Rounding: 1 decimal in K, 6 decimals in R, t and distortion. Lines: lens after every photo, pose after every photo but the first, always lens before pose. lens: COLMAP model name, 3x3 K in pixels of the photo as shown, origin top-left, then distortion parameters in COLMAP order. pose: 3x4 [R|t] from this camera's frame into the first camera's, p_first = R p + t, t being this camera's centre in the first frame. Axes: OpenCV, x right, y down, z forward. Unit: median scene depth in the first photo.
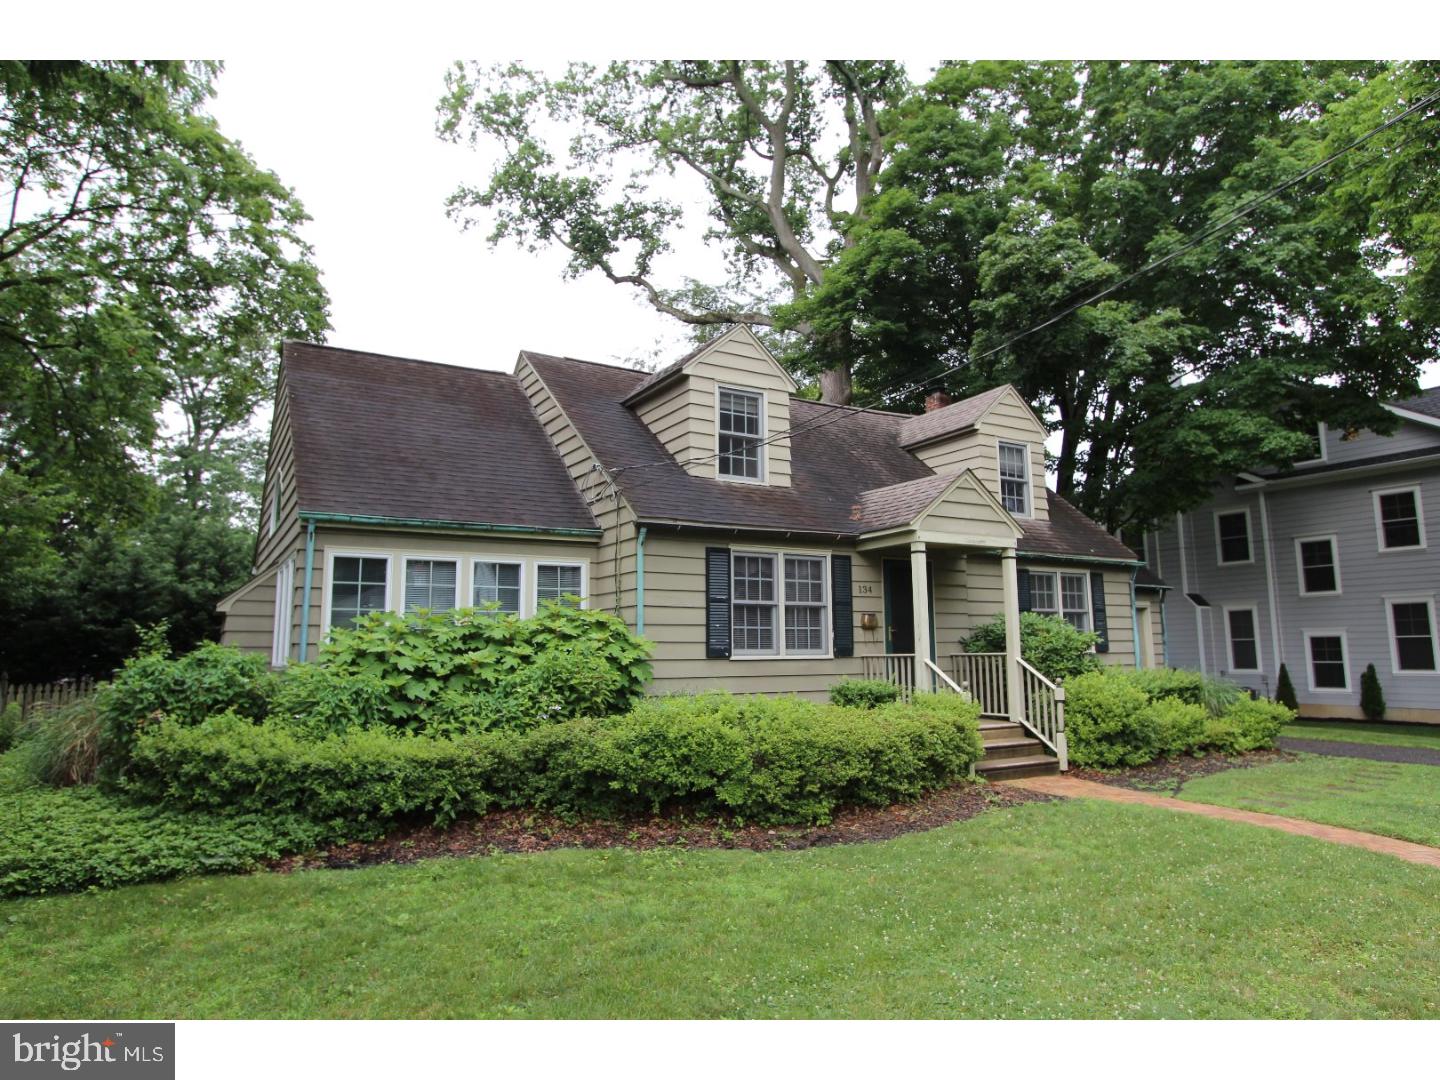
lens RADIAL K [[892.5, 0, 718.3], [0, 892.5, 513.6], [0, 0, 1]] dist [-0.004725, -0.002218]
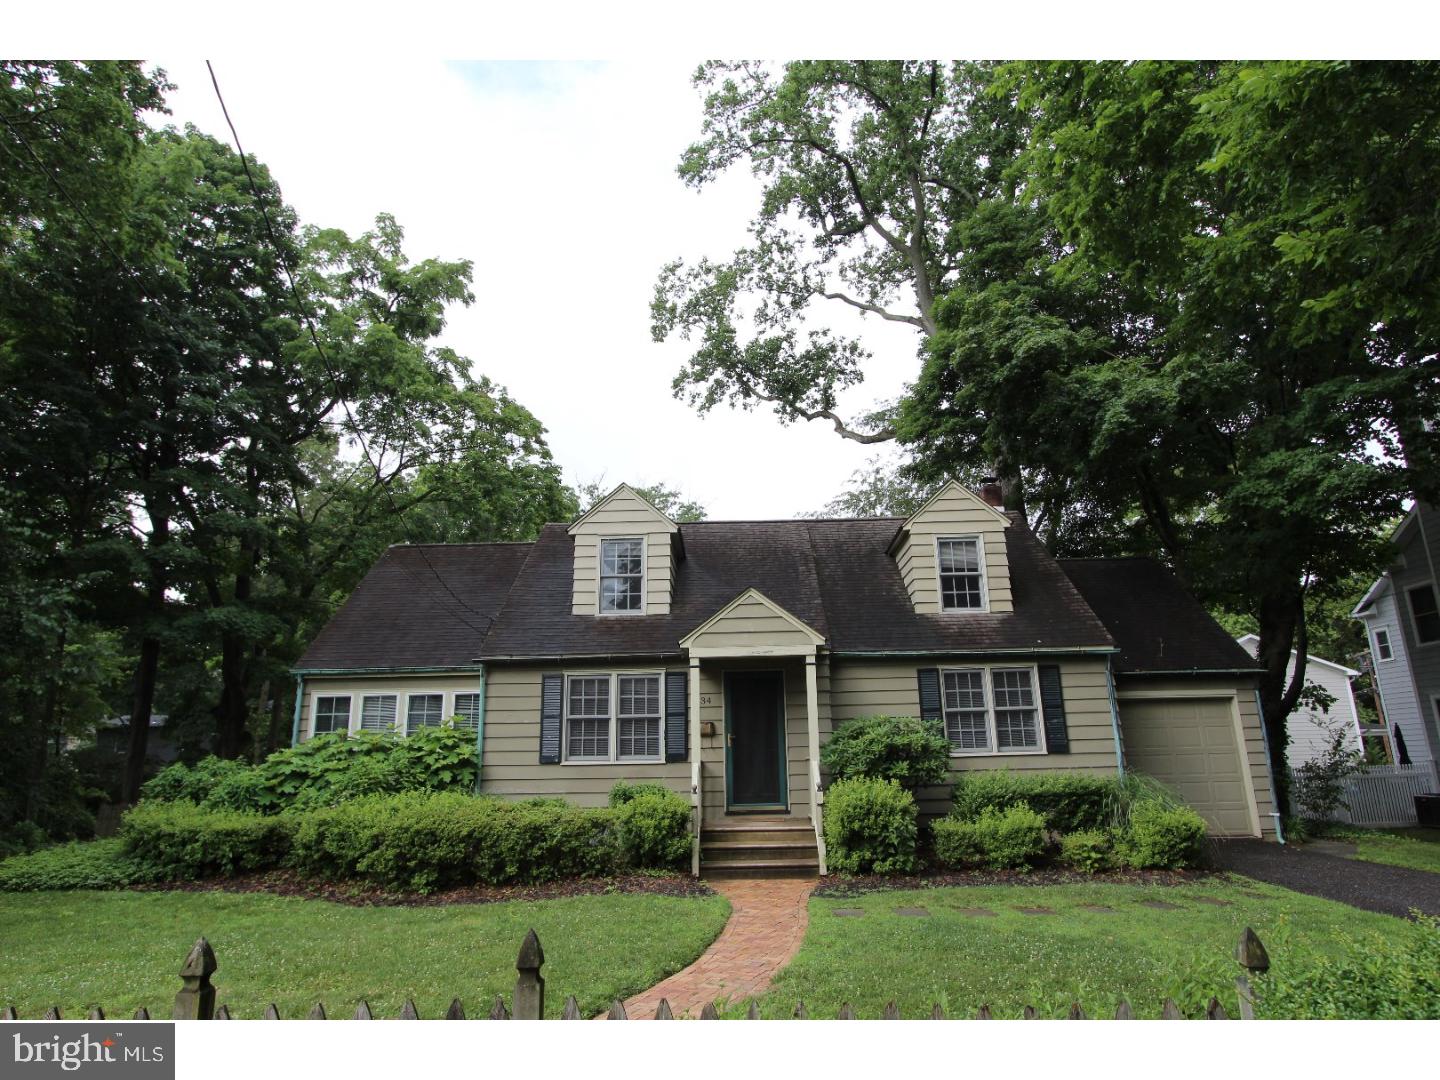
lens RADIAL K [[881.7, 0, 717.7], [0, 881.7, 504.5], [0, 0, 1]] dist [-0.022612, 0.028663]
pose [[0.842691, -0.160748, -0.513840, 0.830010], [0.091647, 0.983288, -0.157309, 0.018978], [0.530540, 0.085471, 0.843340, 0.053203]]
